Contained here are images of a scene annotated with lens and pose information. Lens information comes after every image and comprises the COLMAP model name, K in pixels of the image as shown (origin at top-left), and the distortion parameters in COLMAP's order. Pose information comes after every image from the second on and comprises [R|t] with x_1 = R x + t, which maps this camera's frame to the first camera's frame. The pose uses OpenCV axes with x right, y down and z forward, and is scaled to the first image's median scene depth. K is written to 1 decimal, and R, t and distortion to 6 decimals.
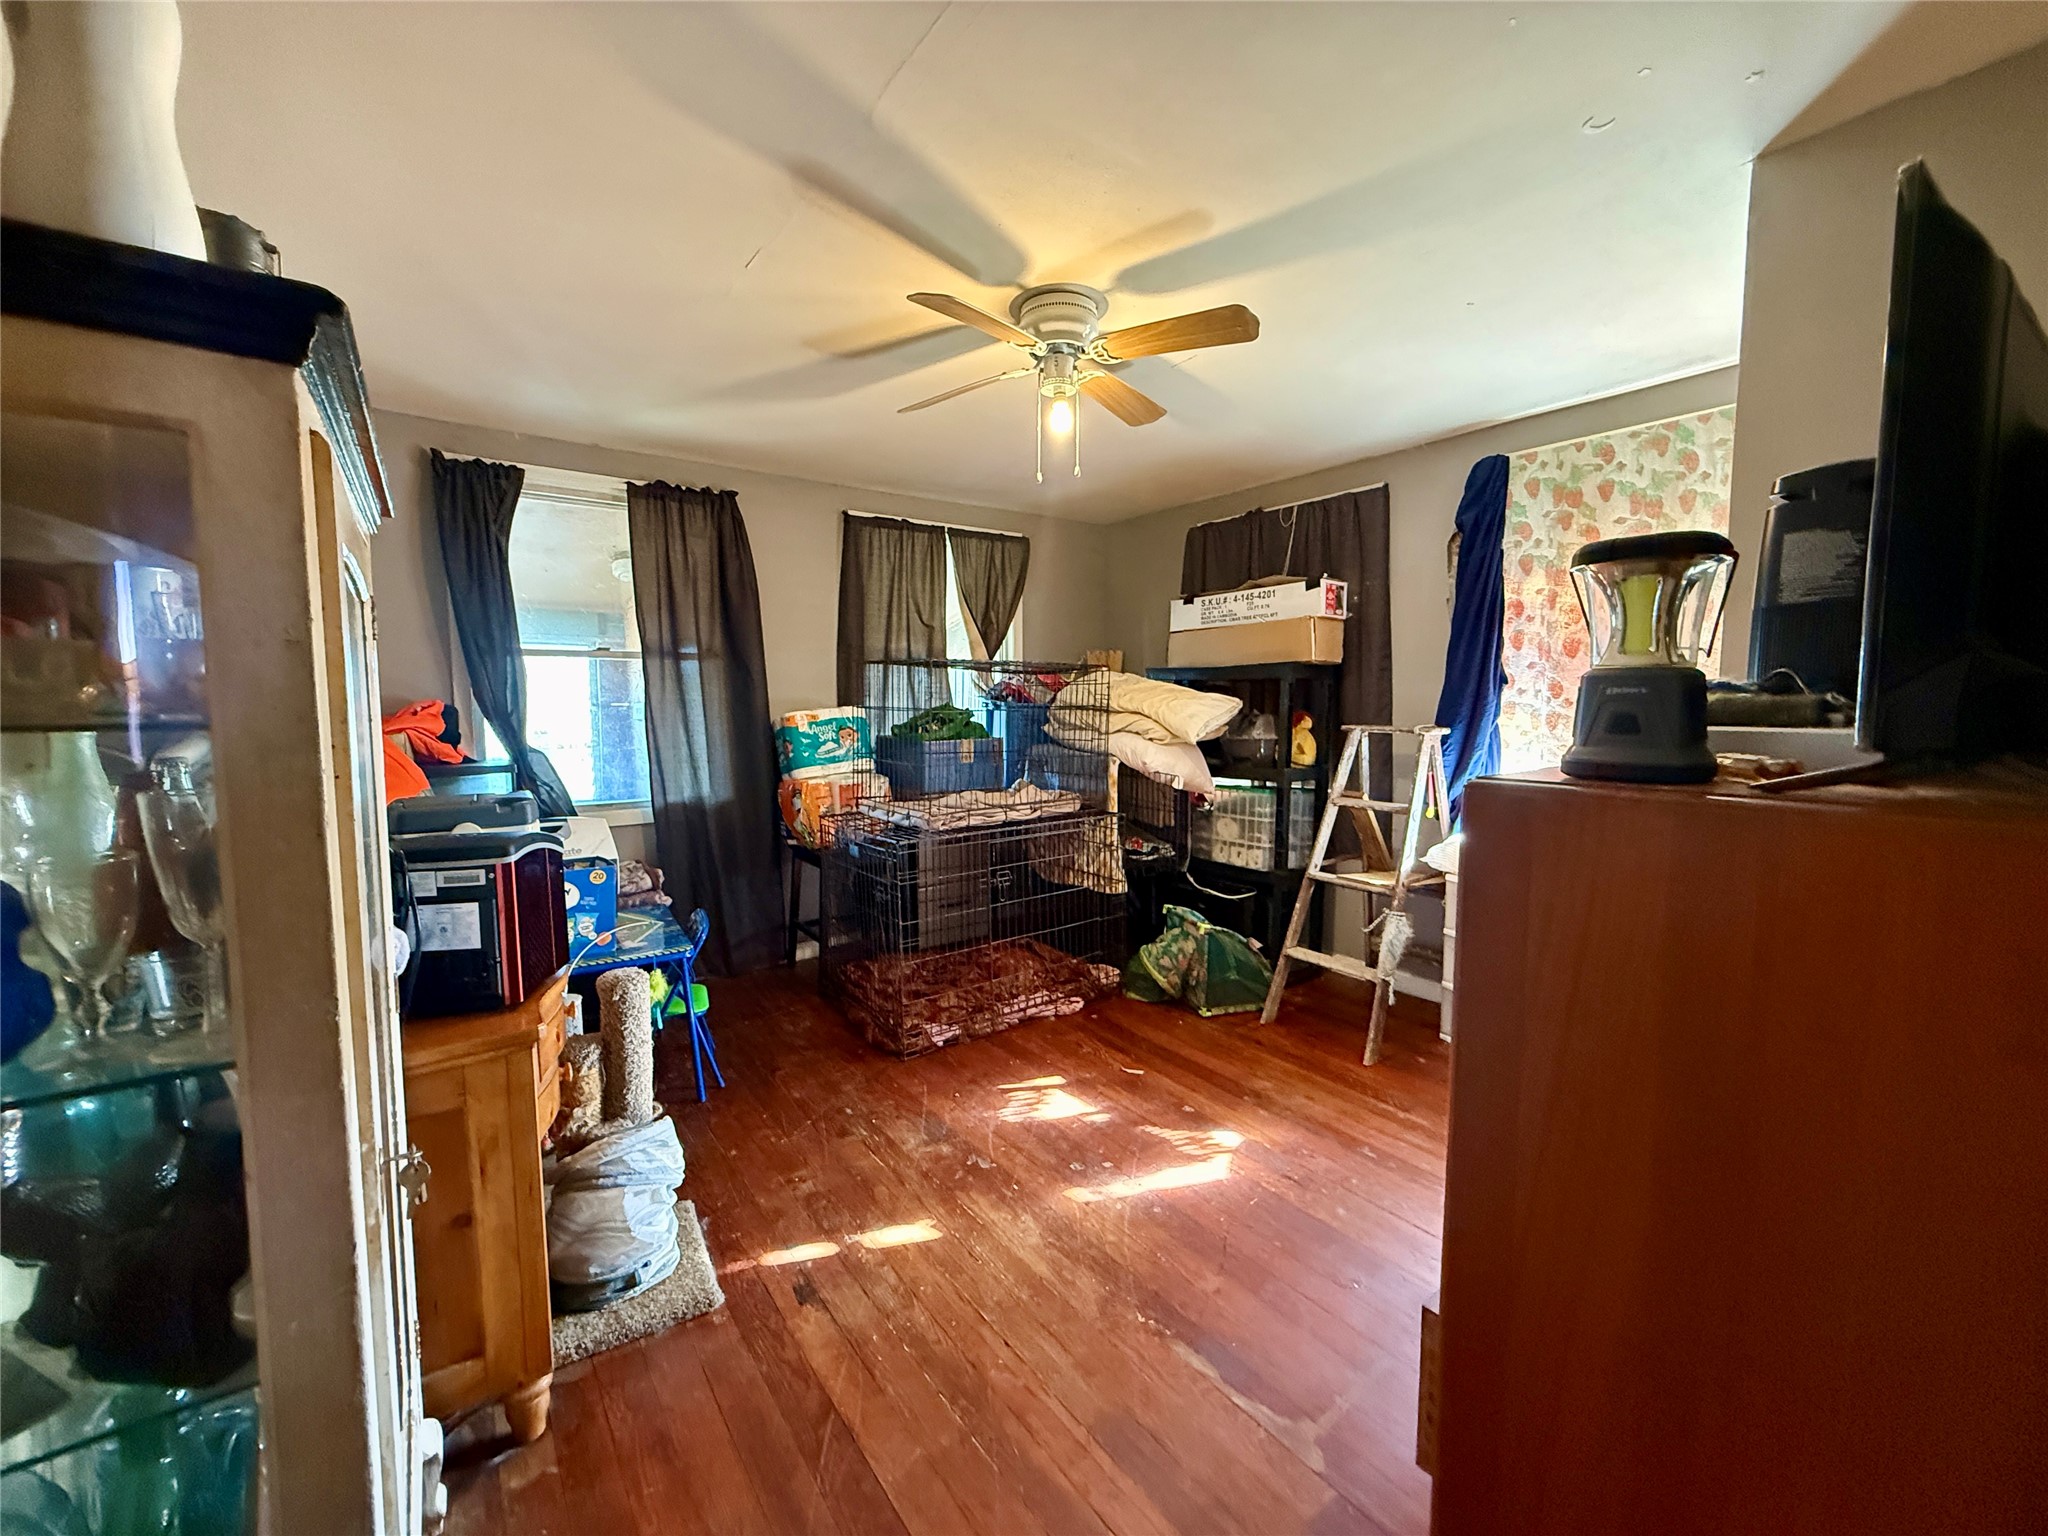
lens RADIAL K [[820.4, 0, 1019.2], [0, 820.4, 768.3], [0, 0, 1]] dist [0.001046, -0.000143]
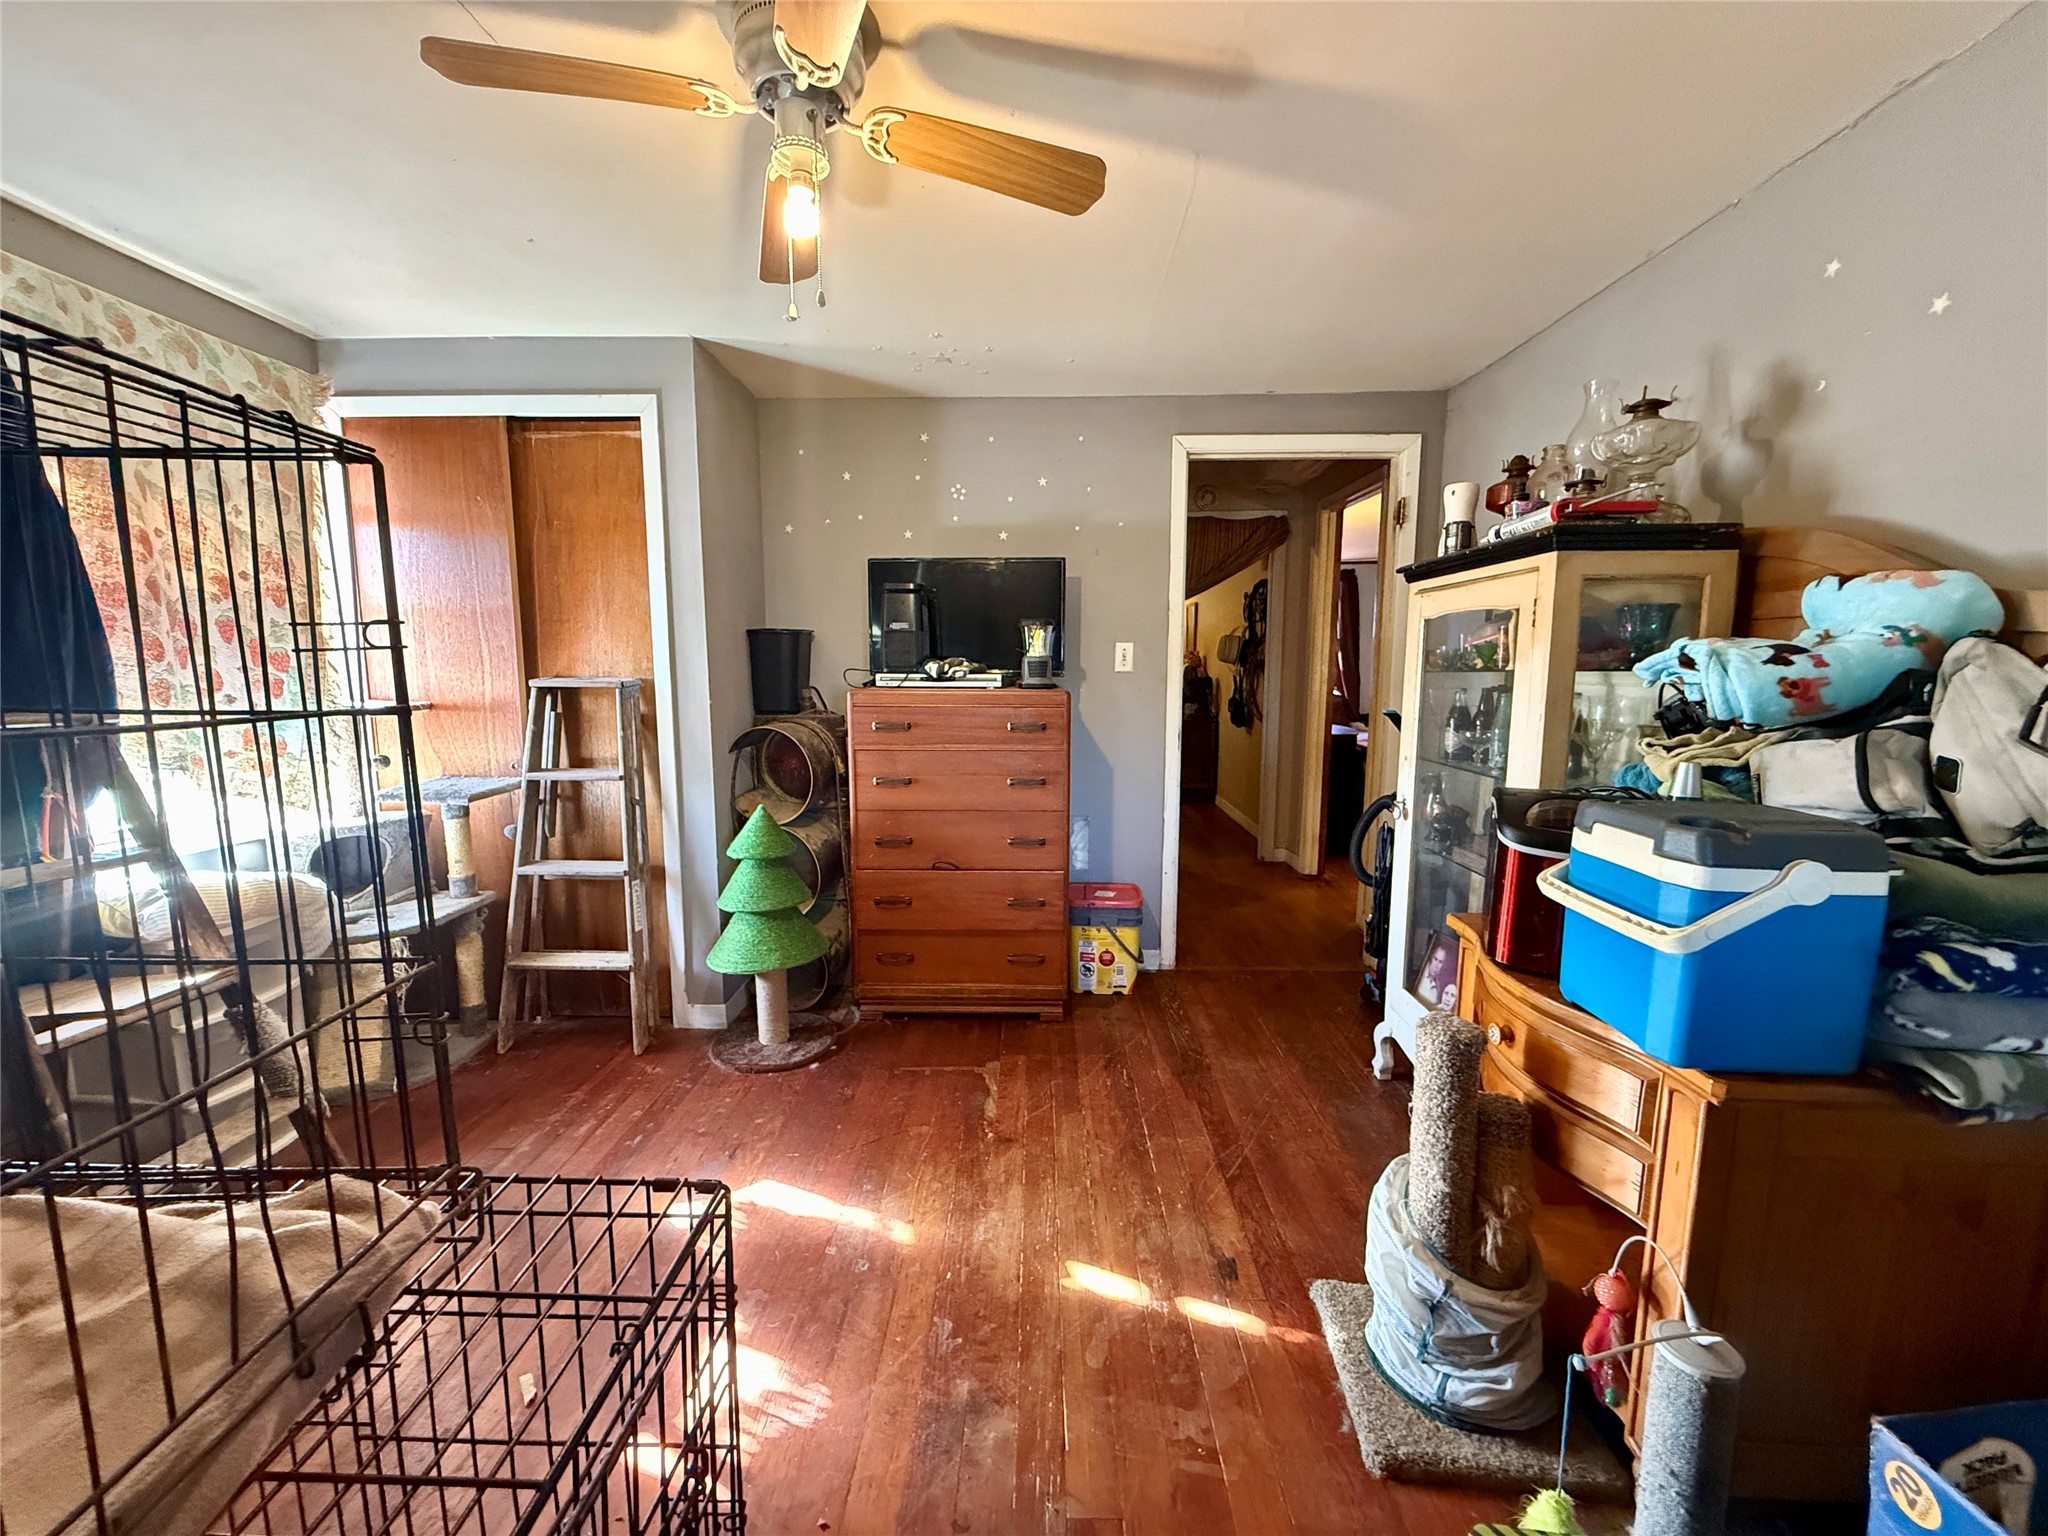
lens RADIAL K [[820.4, 0, 1019.2], [0, 820.4, 768.3], [0, 0, 1]] dist [0.001046, -0.000143]
pose [[-0.795983, -0.076553, 0.600459, -0.635470], [0.045997, 0.981453, 0.186101, -0.151949], [-0.603569, 0.175752, -0.777699, 1.896440]]
